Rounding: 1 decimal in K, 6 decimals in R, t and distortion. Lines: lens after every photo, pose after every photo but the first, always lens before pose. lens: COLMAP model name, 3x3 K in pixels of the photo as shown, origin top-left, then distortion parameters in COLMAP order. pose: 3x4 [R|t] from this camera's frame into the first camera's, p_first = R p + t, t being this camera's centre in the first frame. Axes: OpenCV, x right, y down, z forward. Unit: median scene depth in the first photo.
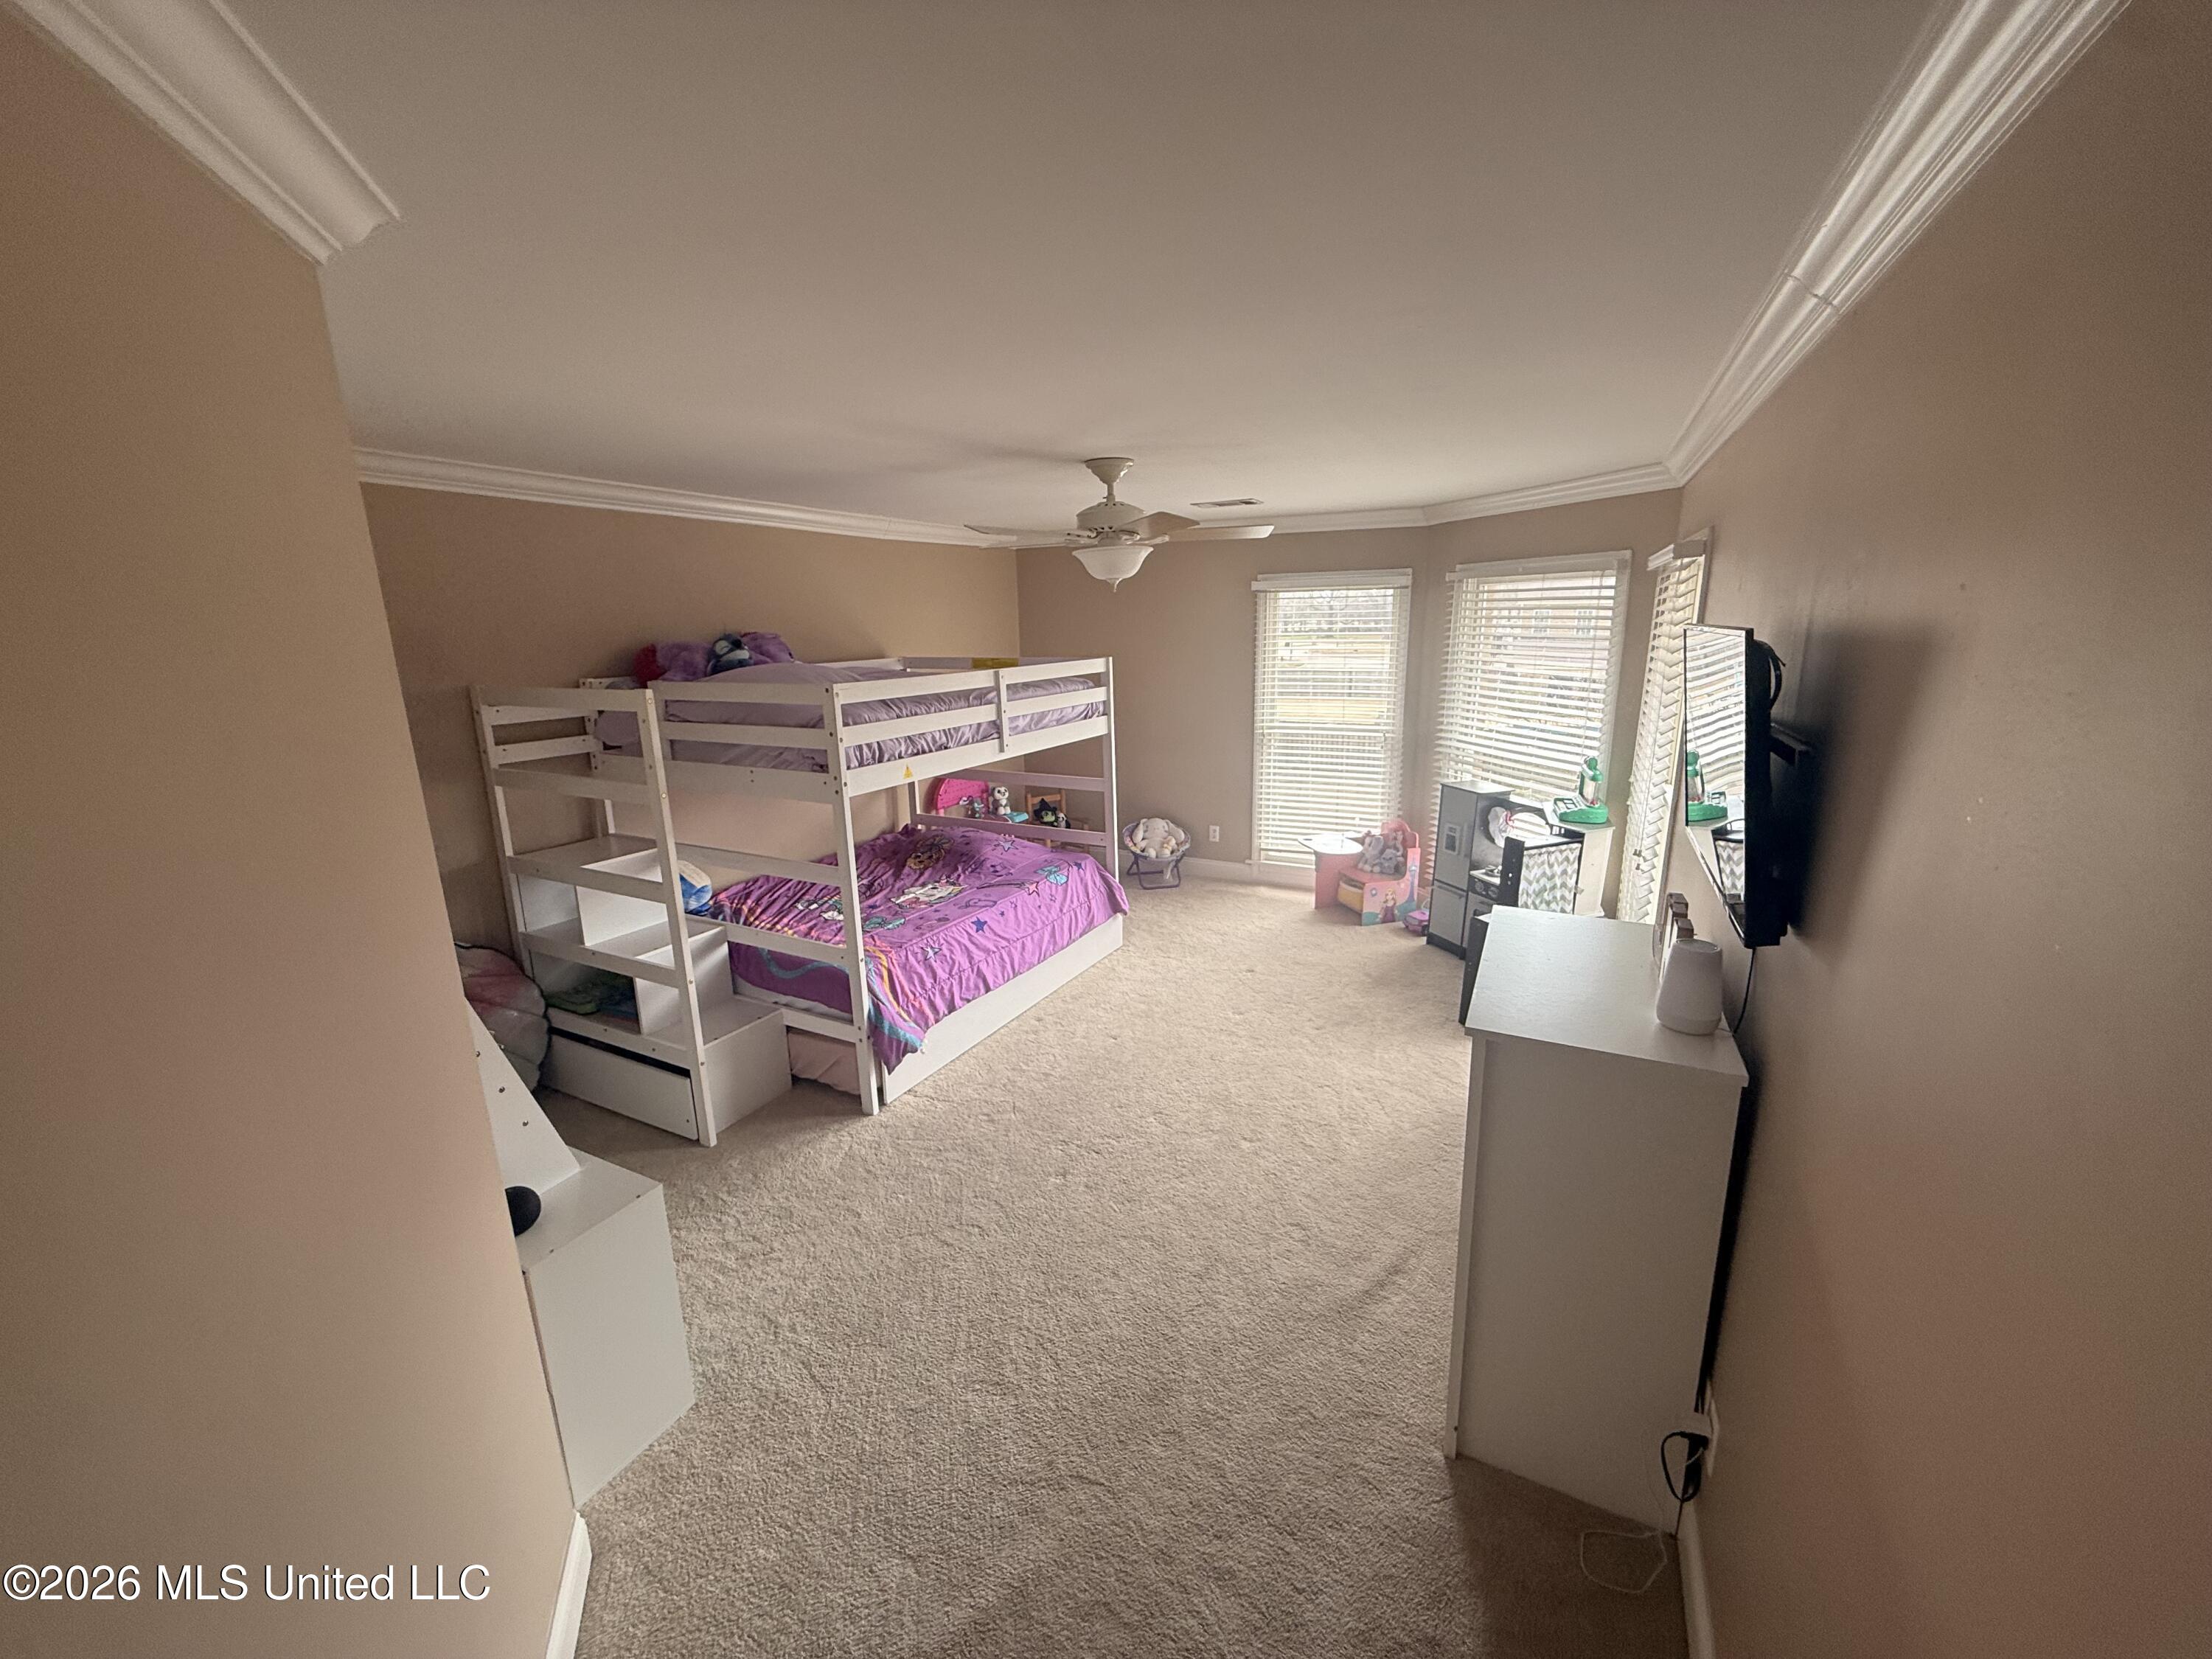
lens RADIAL K [[881.1, 0, 1104.8], [0, 881.1, 826.8], [0, 0, 1]] dist [0.000782, 0.000113]
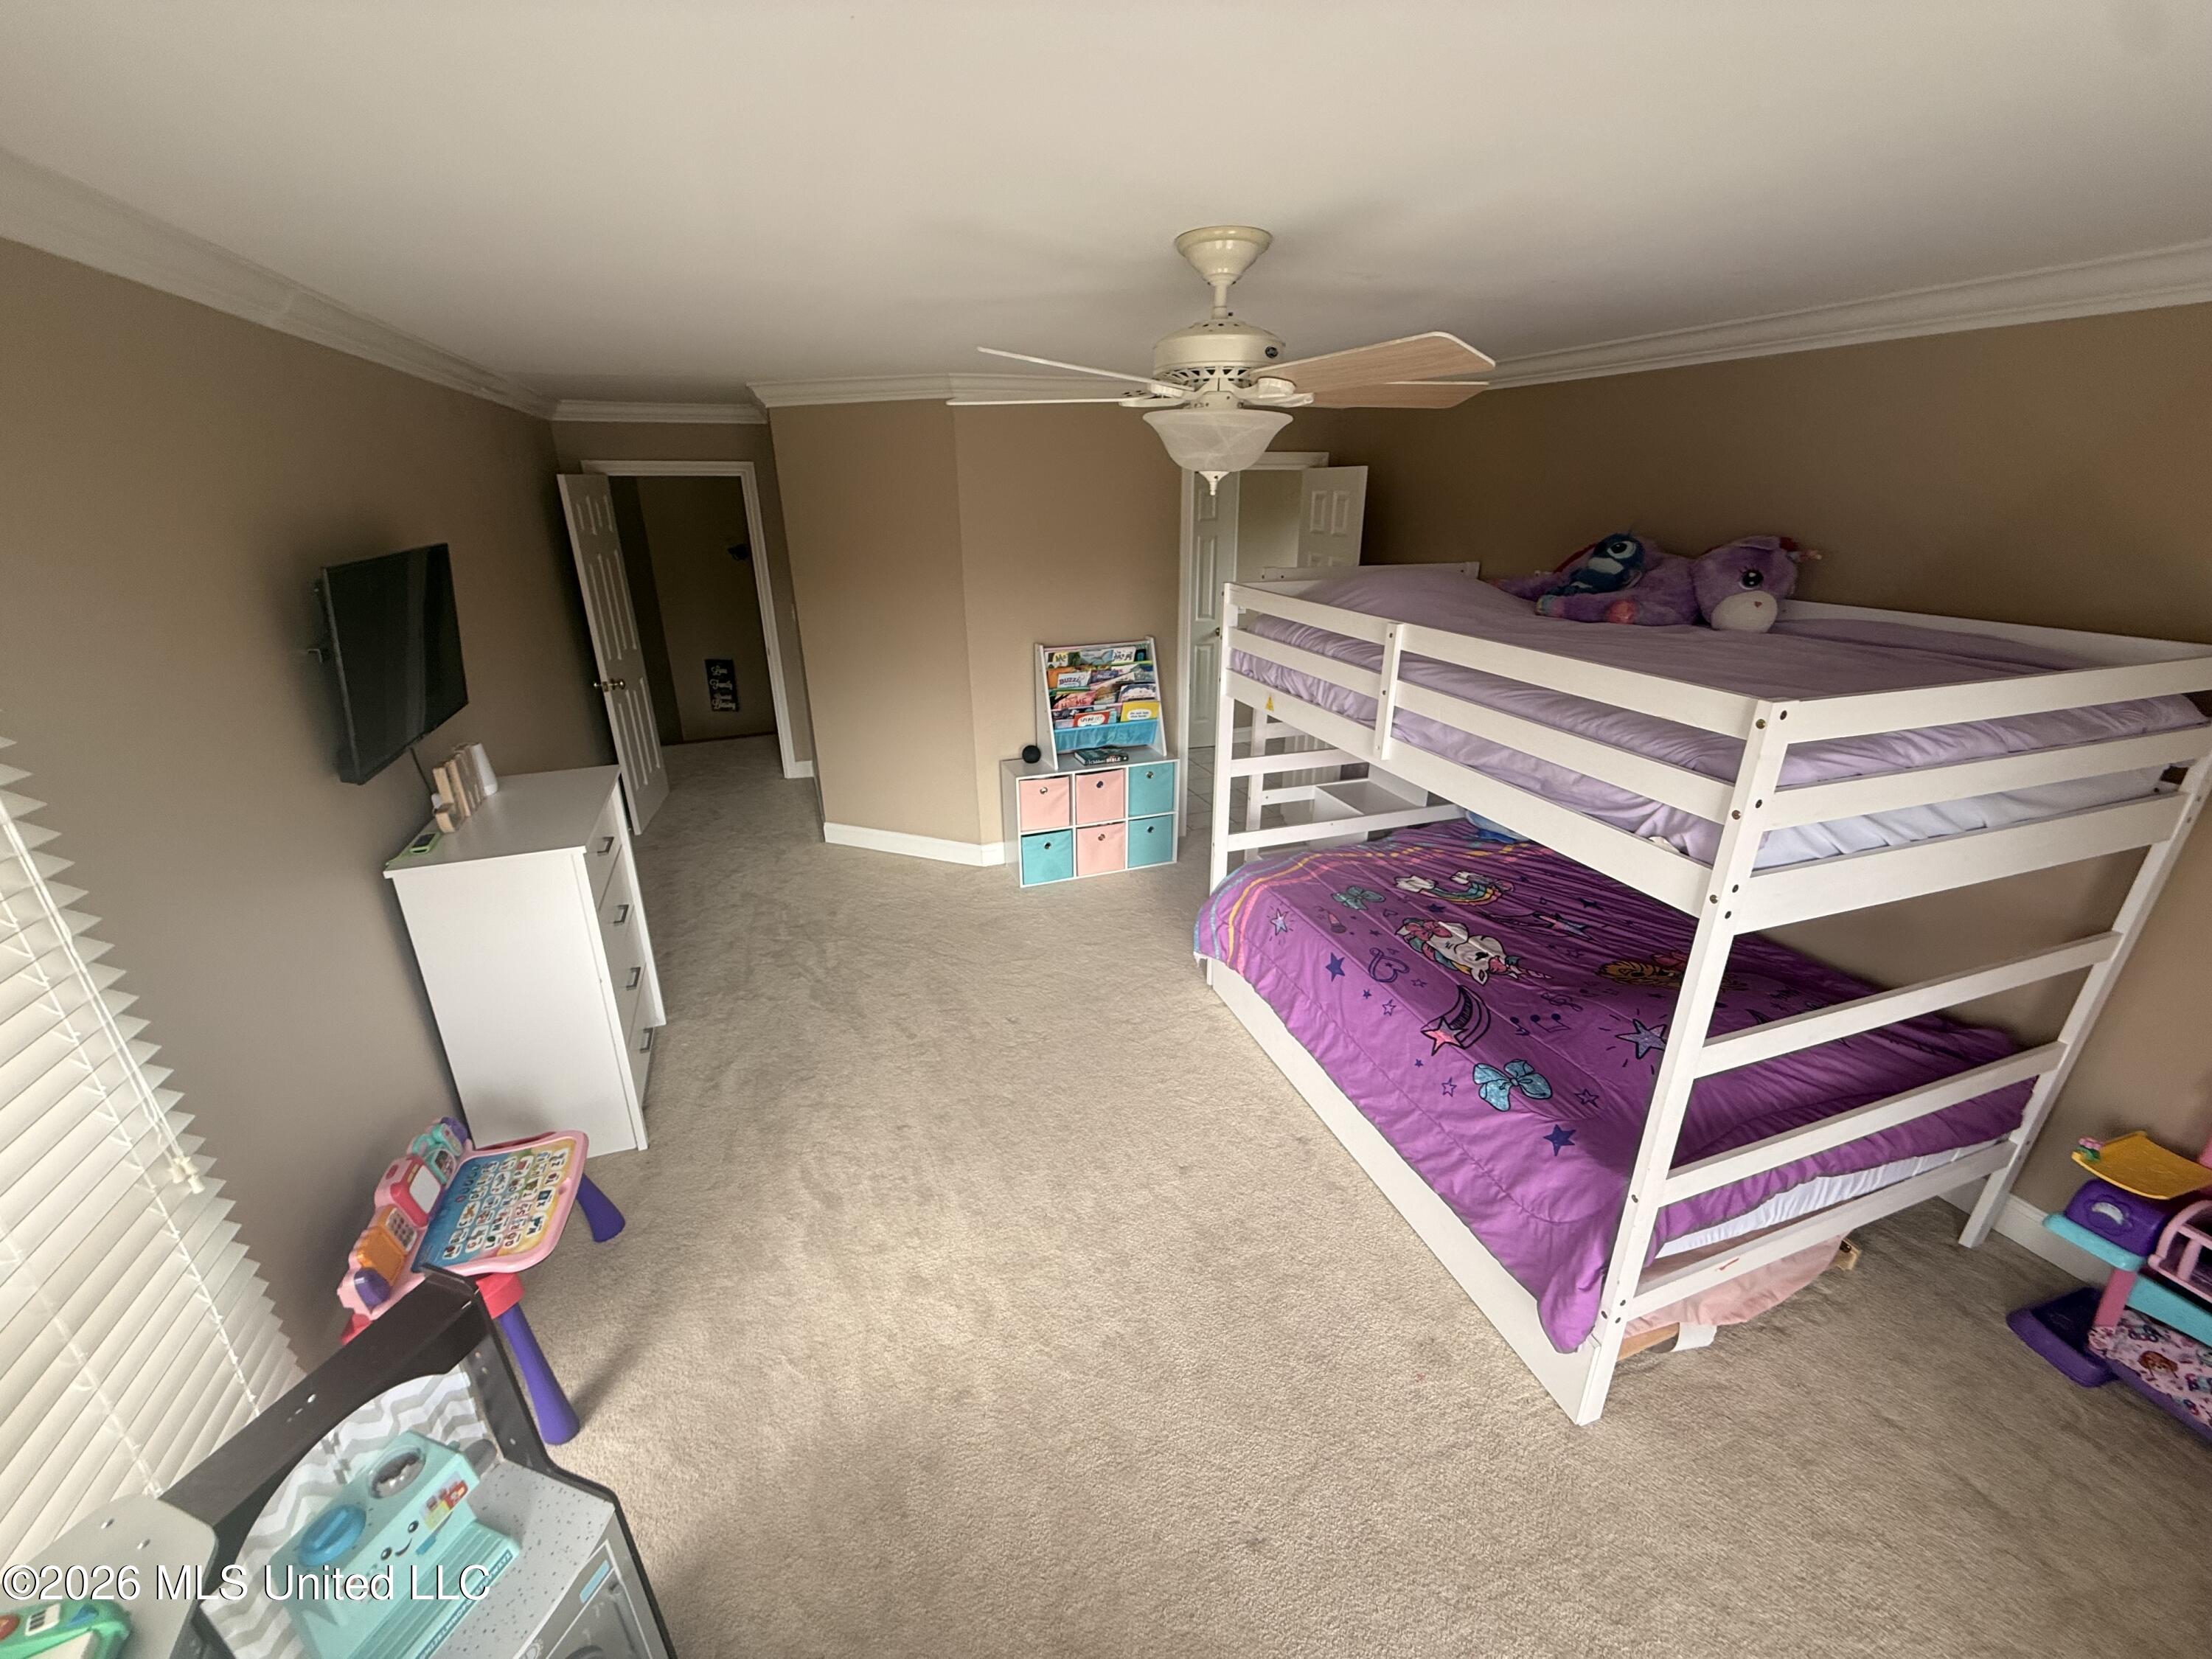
lens RADIAL K [[881.1, 0, 1104.8], [0, 881.1, 826.8], [0, 0, 1]] dist [0.000782, 0.000113]
pose [[-0.679048, 0.281728, -0.677881, 0.413061], [-0.155745, 0.847115, 0.508075, -0.300573], [0.717382, 0.450584, -0.531354, 1.115006]]
